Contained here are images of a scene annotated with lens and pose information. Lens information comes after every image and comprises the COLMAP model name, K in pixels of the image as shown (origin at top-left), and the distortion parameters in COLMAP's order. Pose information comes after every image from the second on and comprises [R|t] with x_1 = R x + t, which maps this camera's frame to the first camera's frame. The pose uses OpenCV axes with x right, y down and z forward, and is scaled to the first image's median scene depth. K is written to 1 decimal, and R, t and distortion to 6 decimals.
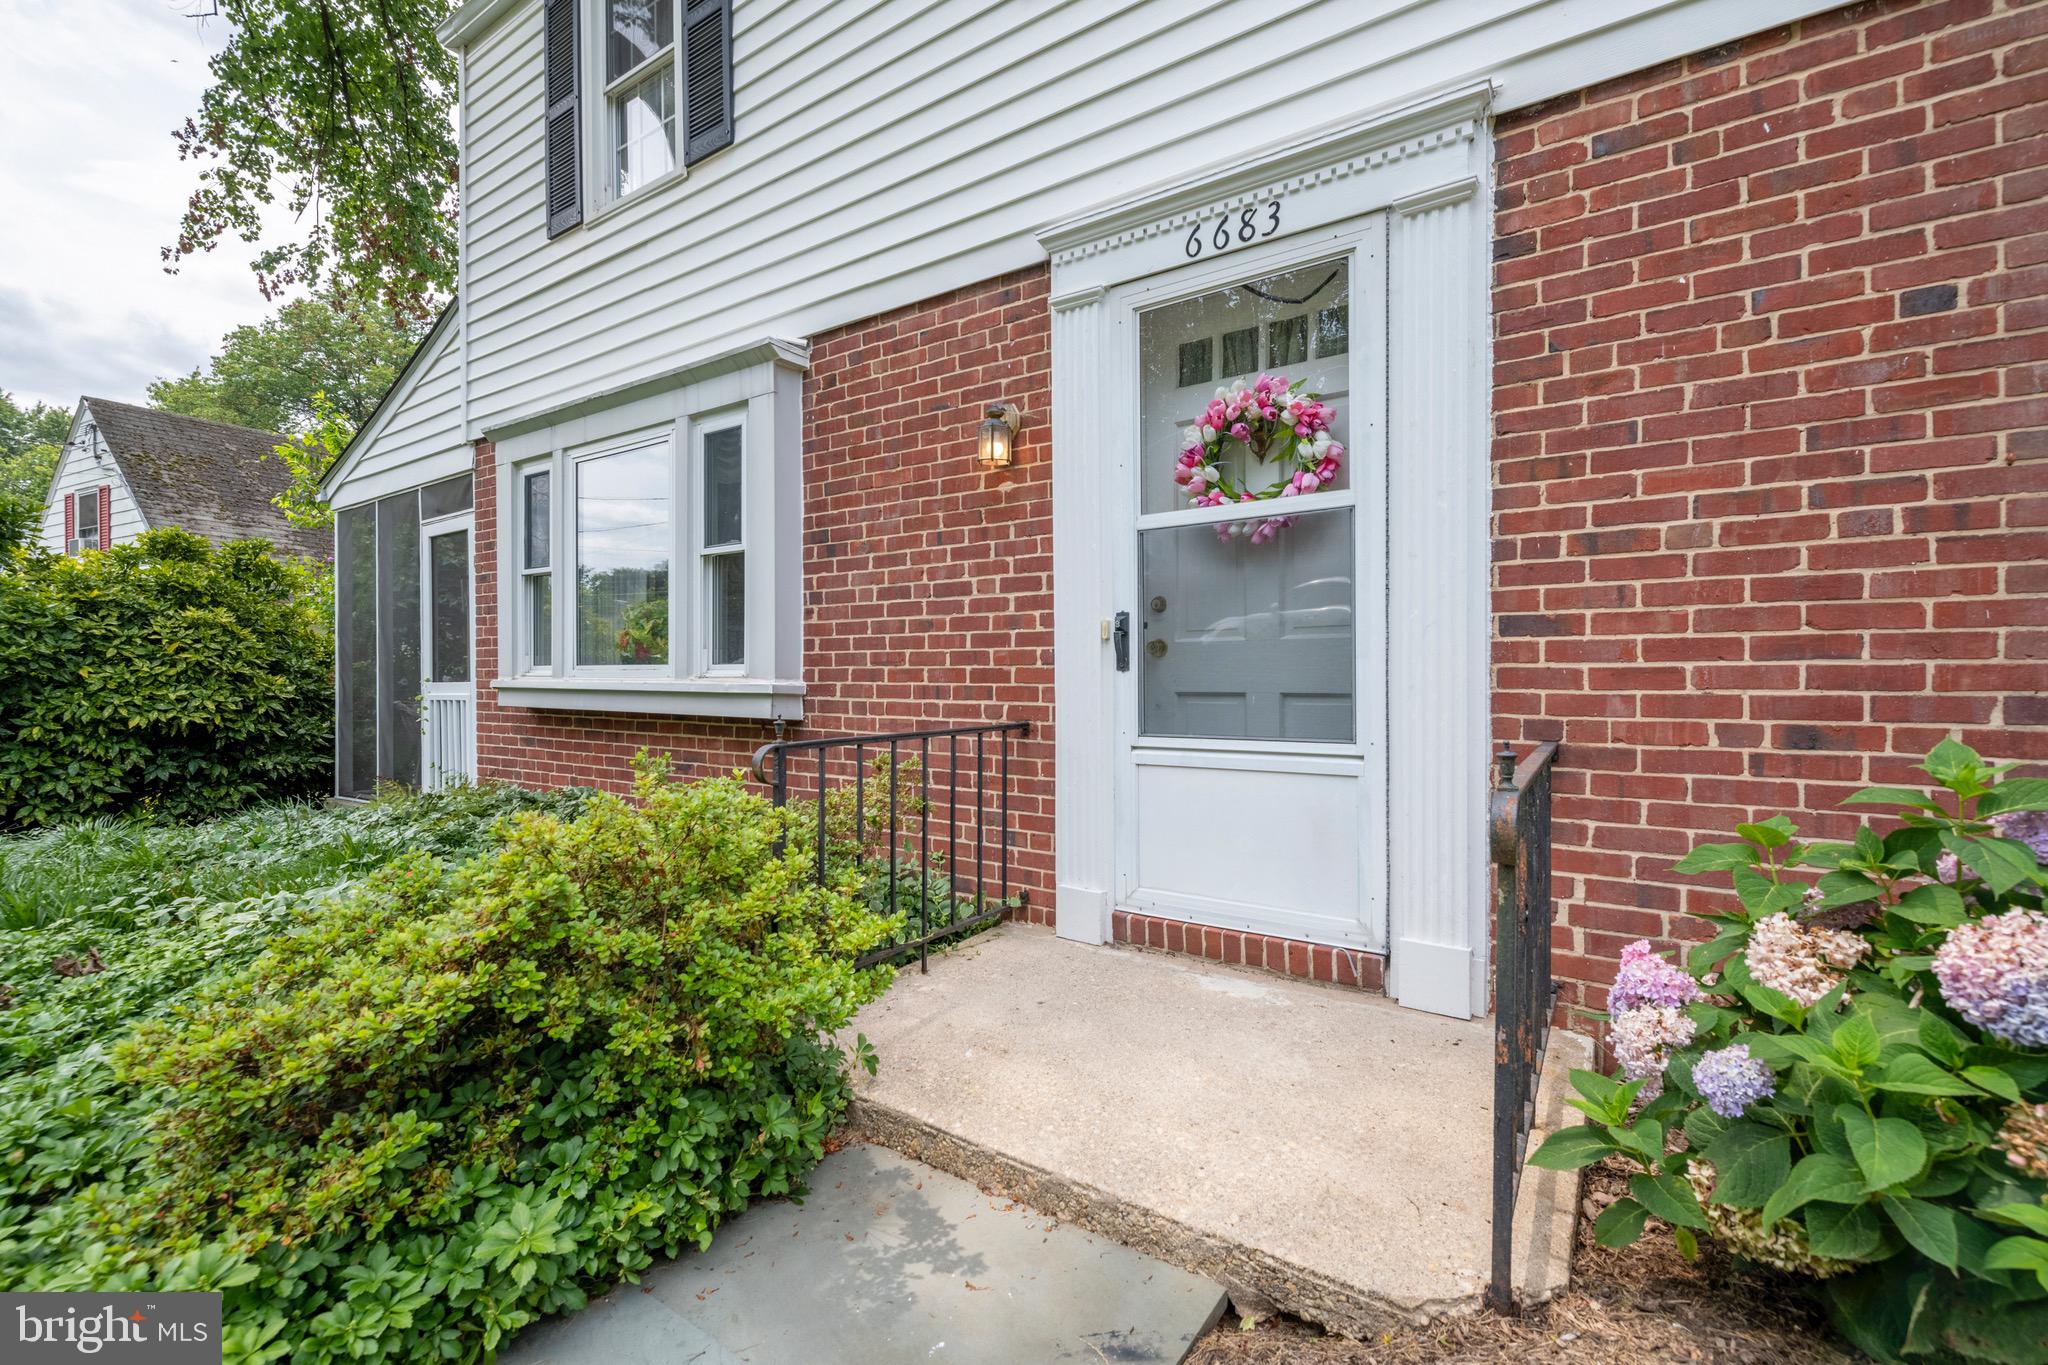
lens RADIAL K [[872.0, 0, 1029.5], [0, 872.0, 678.1], [0, 0, 1]] dist [0.020795, -0.012130]
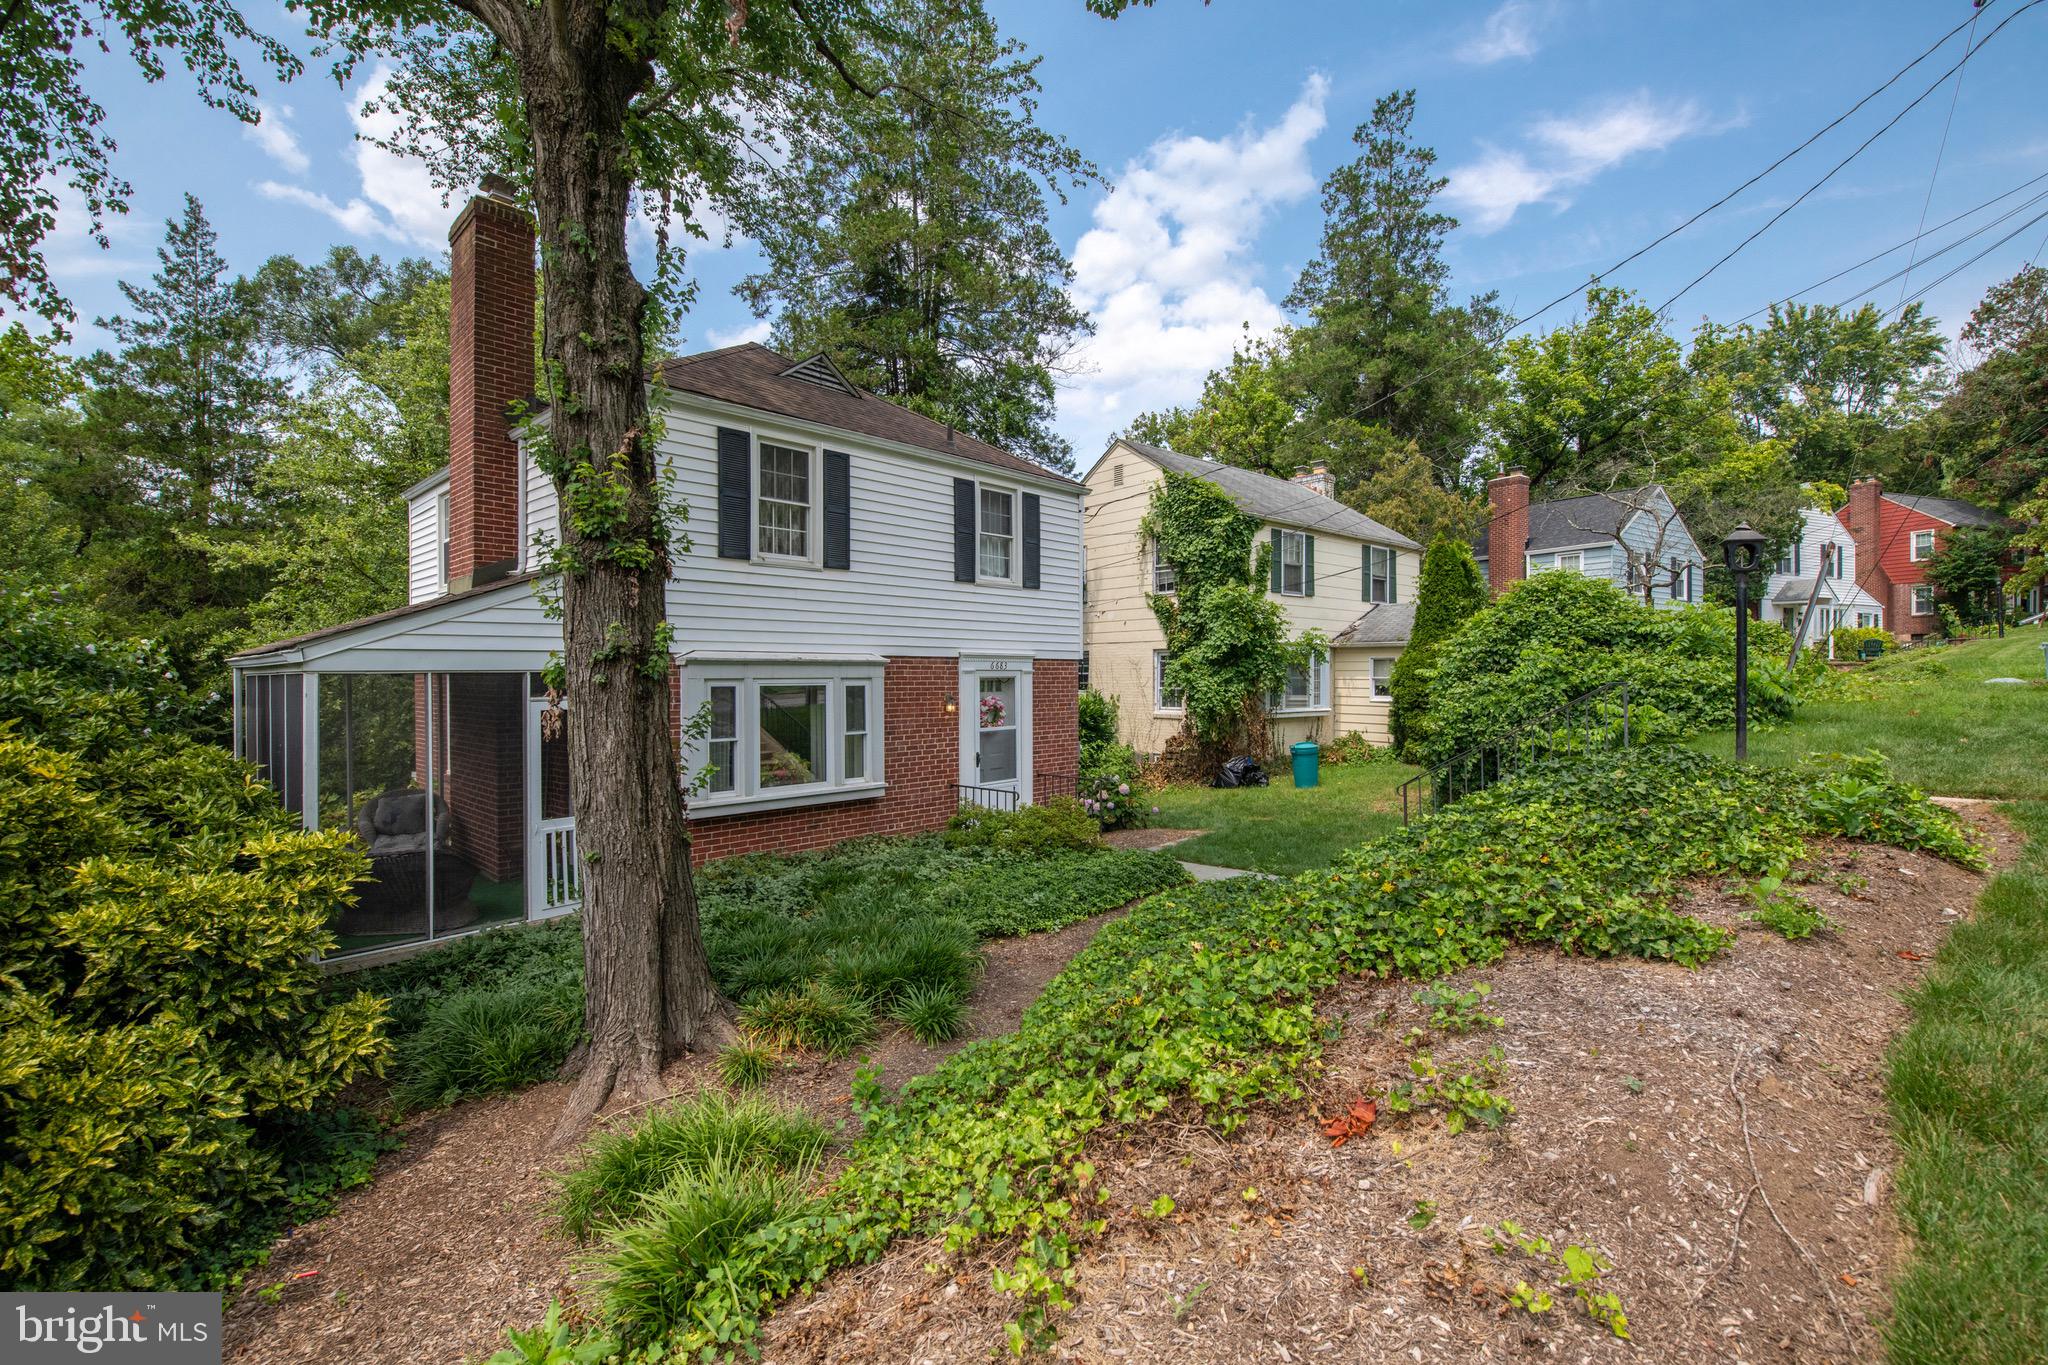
lens RADIAL K [[881.4, 0, 1026.9], [0, 881.4, 677.8], [0, 0, 1]] dist [-0.004835, -0.008295]
pose [[0.155549, -0.002849, 0.987824, -3.662784], [0.007684, 0.999969, 0.001675, -0.401999], [-0.987798, 0.007330, 0.155566, 0.147885]]
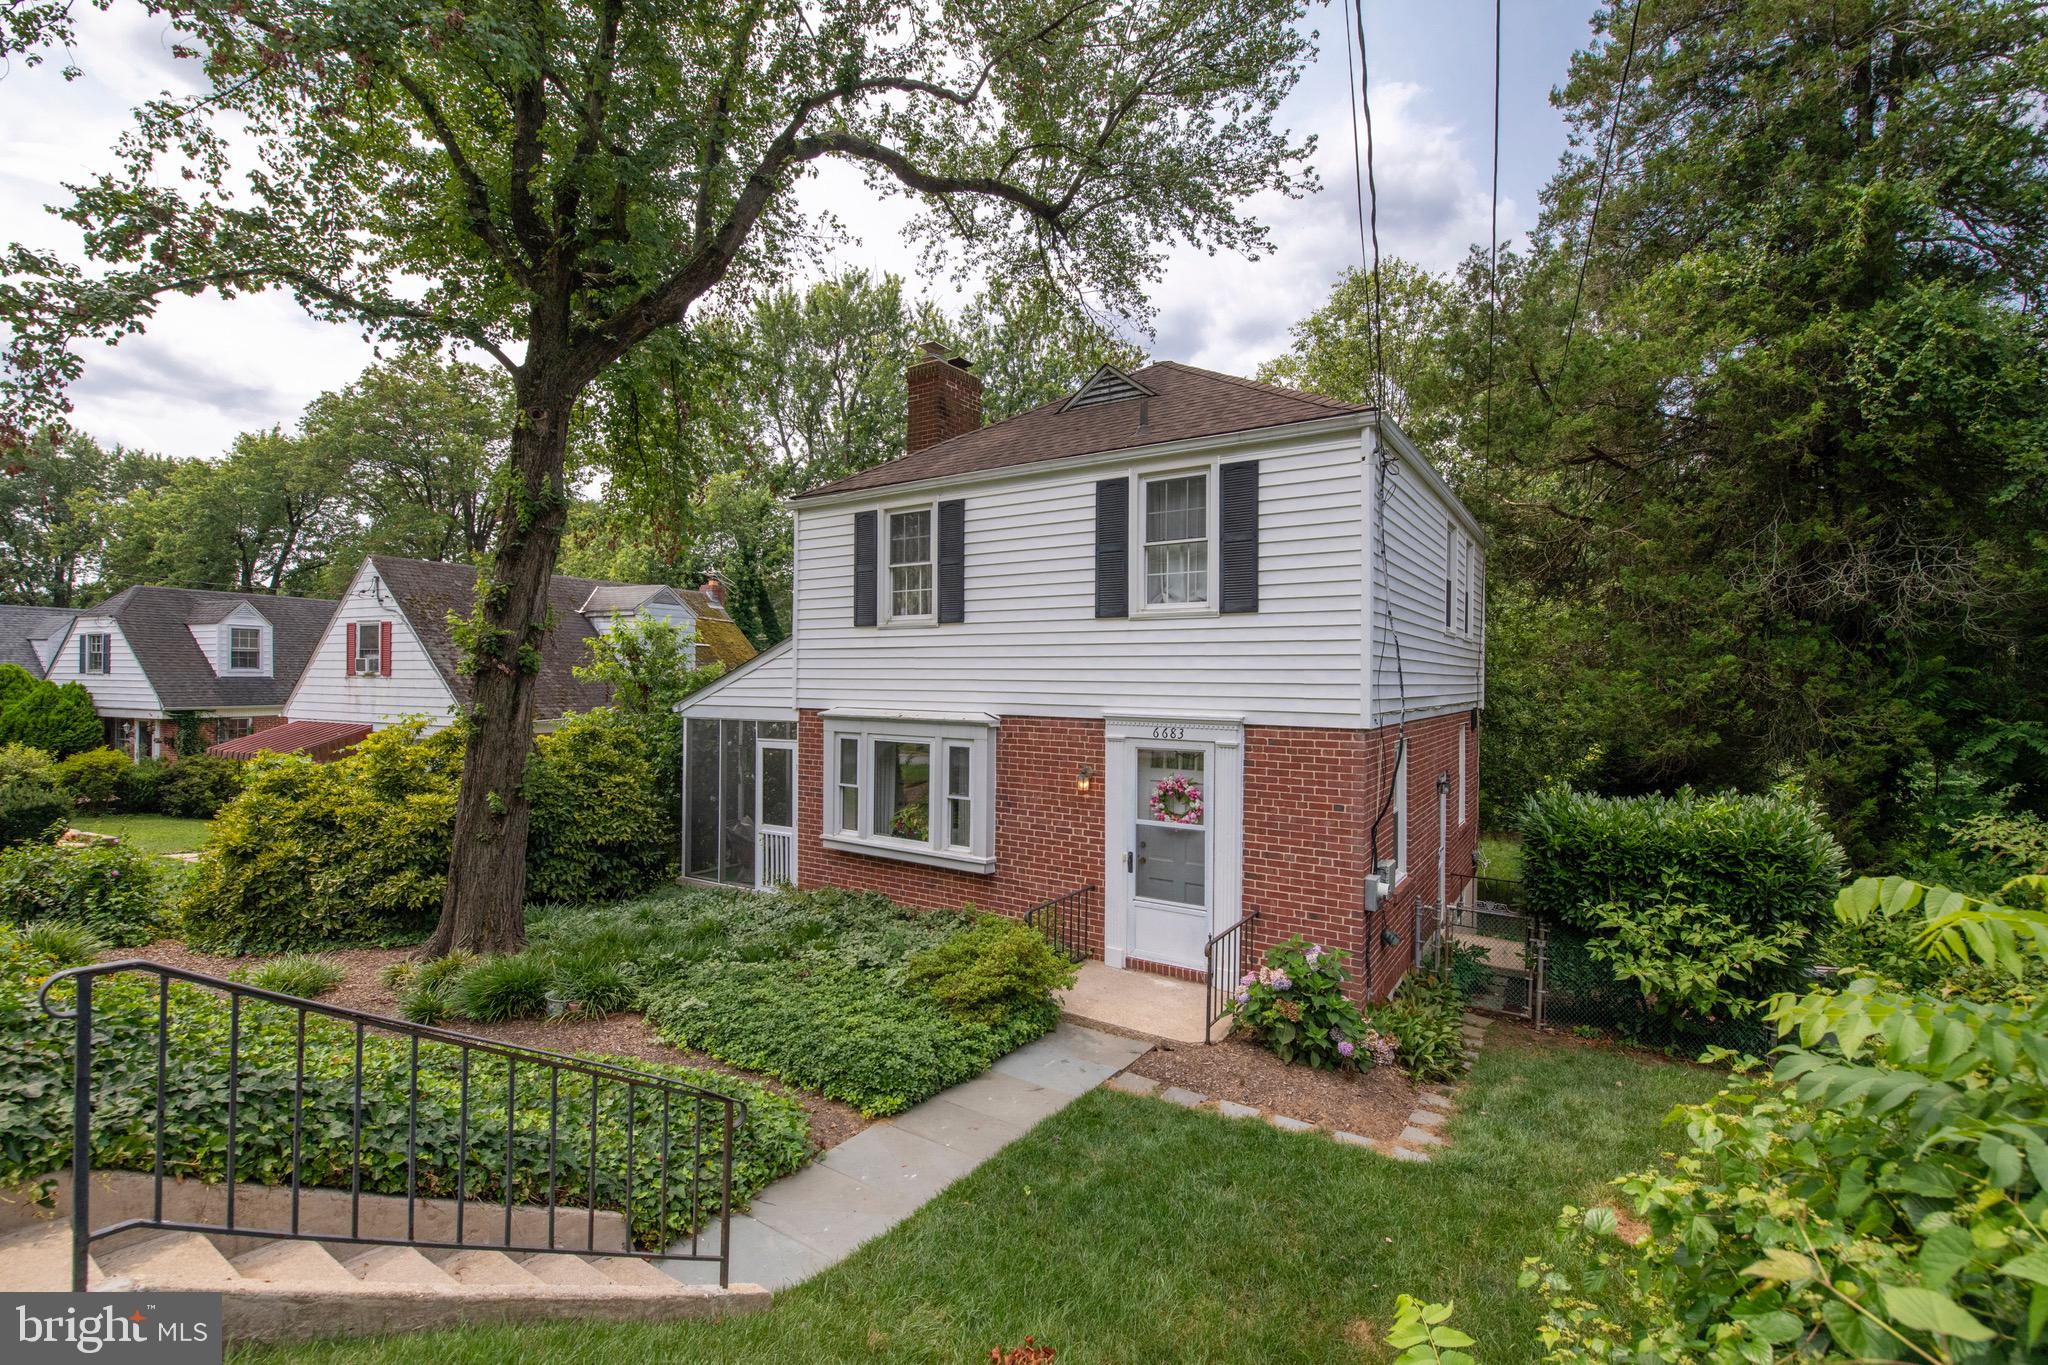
lens RADIAL K [[881.4, 0, 1026.9], [0, 881.4, 677.8], [0, 0, 1]] dist [-0.004835, -0.008295]
pose [[0.999851, 0.011068, 0.013209, -0.264695], [-0.010979, 0.999917, -0.006798, -0.596036], [-0.013283, 0.006652, 0.999890, -1.798802]]
